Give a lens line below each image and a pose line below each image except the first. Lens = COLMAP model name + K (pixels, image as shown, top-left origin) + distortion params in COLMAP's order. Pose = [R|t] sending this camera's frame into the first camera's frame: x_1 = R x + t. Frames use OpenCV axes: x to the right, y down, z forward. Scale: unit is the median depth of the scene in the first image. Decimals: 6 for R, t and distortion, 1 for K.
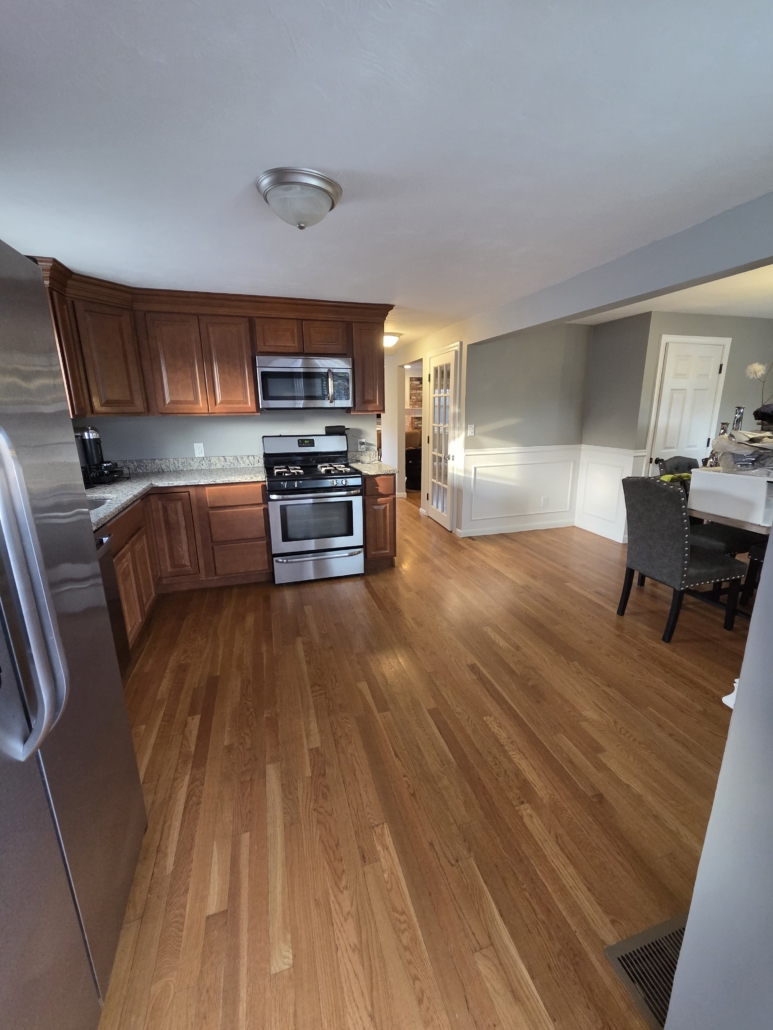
lens RADIAL K [[435.7, 0, 390.9], [0, 435.7, 520.0], [0, 0, 1]] dist [0.002239, 0.001397]
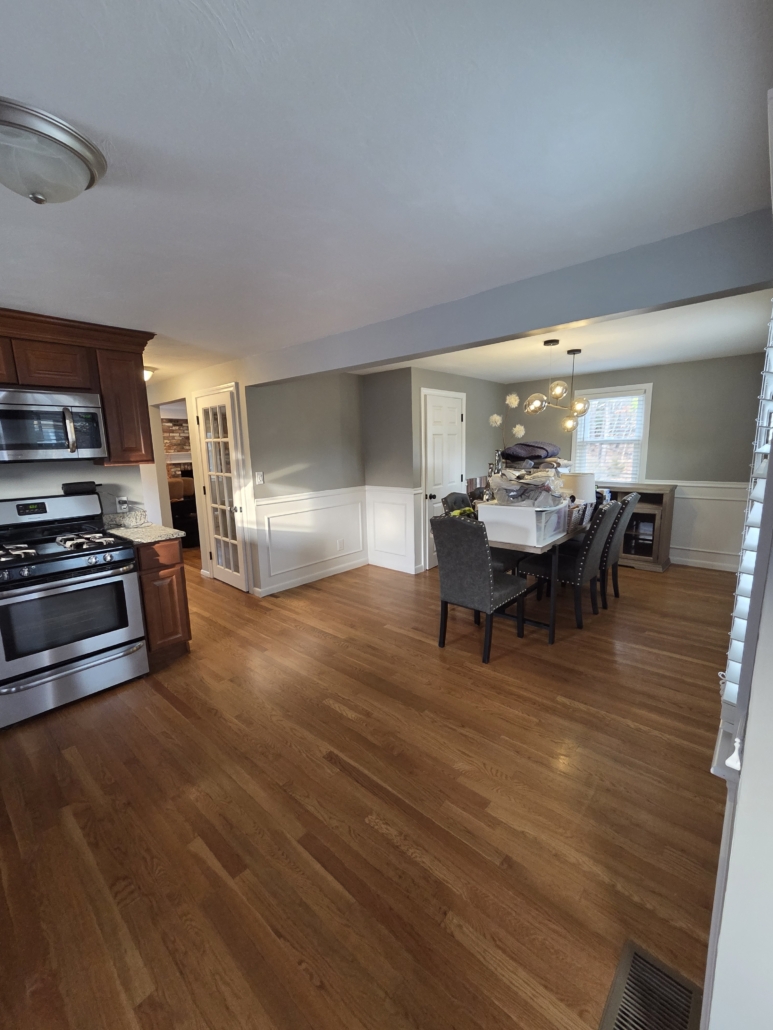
lens RADIAL K [[435.7, 0, 390.9], [0, 435.7, 520.0], [0, 0, 1]] dist [0.002239, 0.001397]
pose [[0.848604, -0.101825, 0.519137, -0.077055], [0.147305, 0.987973, -0.047009, -0.044429], [-0.508107, 0.116363, 0.853397, 0.117568]]
